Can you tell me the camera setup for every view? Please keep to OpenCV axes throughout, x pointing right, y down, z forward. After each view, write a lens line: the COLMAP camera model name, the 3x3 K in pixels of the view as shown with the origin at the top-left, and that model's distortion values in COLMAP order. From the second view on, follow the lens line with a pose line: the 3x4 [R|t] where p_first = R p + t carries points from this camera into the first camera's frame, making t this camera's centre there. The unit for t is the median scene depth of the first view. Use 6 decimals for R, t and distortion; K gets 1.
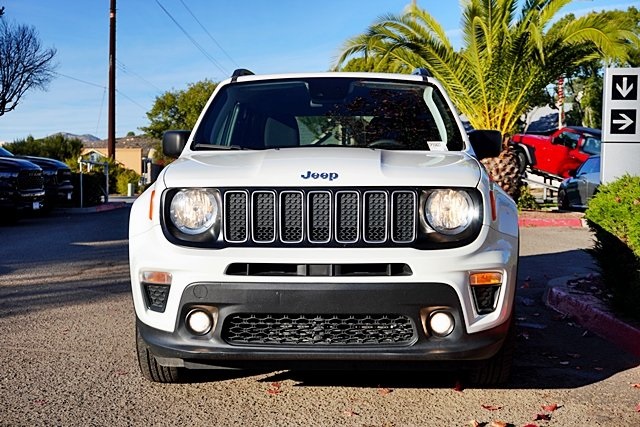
lens RADIAL K [[822.0, 0, 317.7], [0, 822.0, 209.4], [0, 0, 1]] dist [-0.014015, 0.000000]
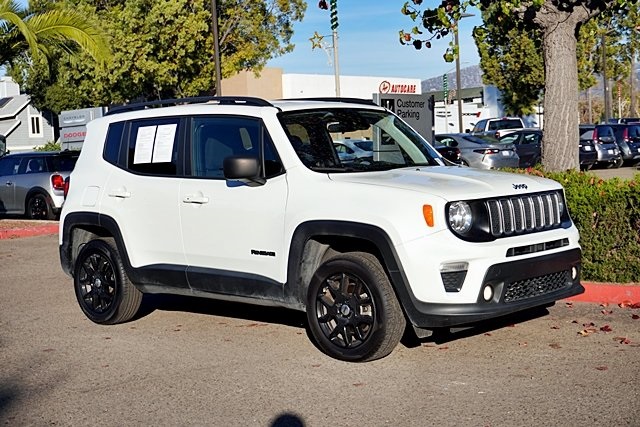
lens RADIAL K [[1040.0, 0, 317.9], [0, 1040.0, 214.9], [0, 0, 1]] dist [0.029825, 0.000000]
pose [[0.648218, -0.075841, 0.757669, -1.563725], [0.074547, 0.996568, 0.035977, -0.079142], [-0.757797, 0.033161, 0.651647, 0.029558]]
